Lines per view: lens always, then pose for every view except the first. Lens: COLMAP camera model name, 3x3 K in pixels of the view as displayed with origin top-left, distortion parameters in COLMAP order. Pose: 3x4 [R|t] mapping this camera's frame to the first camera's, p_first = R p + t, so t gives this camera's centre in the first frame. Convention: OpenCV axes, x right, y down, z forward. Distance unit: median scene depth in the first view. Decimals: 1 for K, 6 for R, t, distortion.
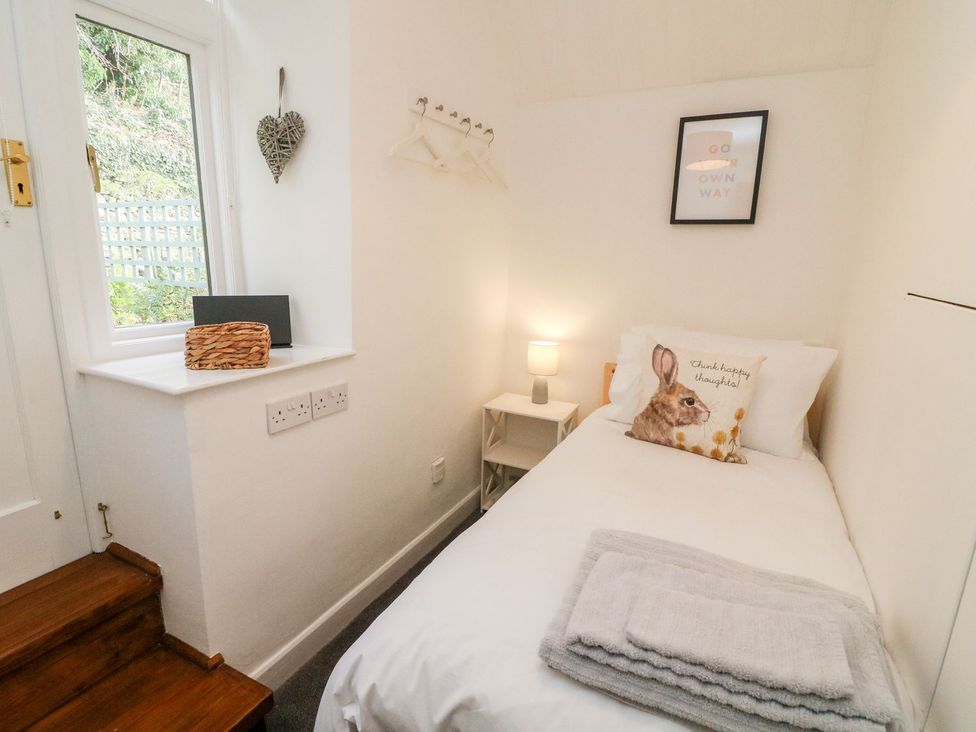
lens RADIAL K [[513.4, 0, 488.9], [0, 513.4, 364.1], [0, 0, 1]] dist [-0.007947, -0.009160]
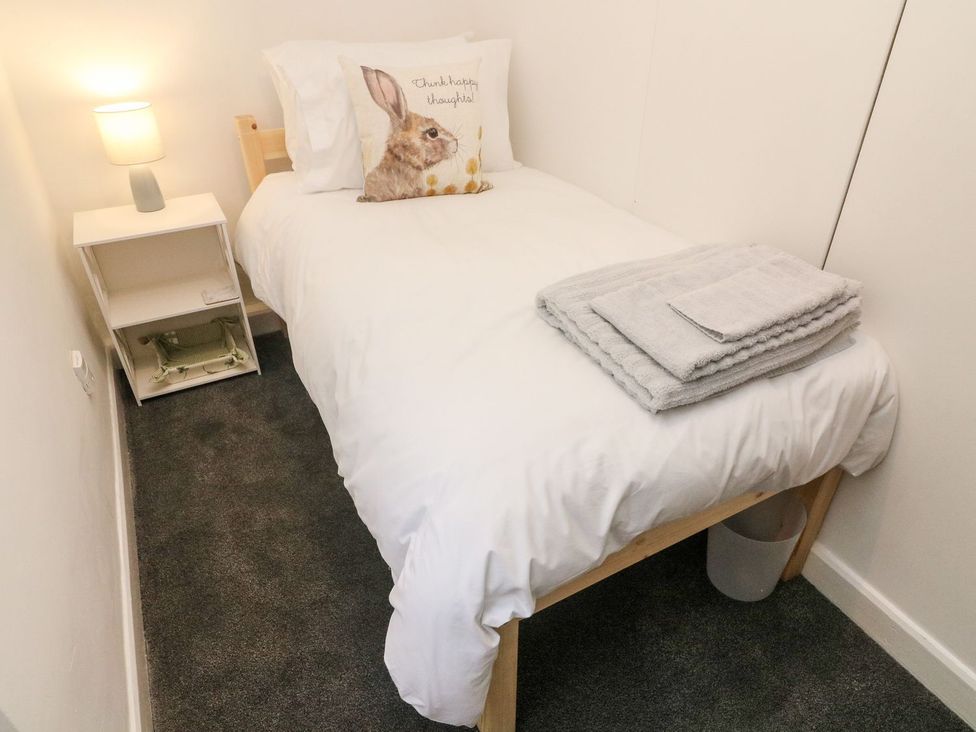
lens RADIAL K [[647.8, 0, 490.4], [0, 647.8, 369.9], [0, 0, 1]] dist [0.002823, -0.000123]
pose [[0.569605, -0.480795, 0.666622, -0.420886], [0.193738, 0.866743, 0.459588, -0.056298], [-0.798759, -0.132634, 0.586850, 0.264730]]
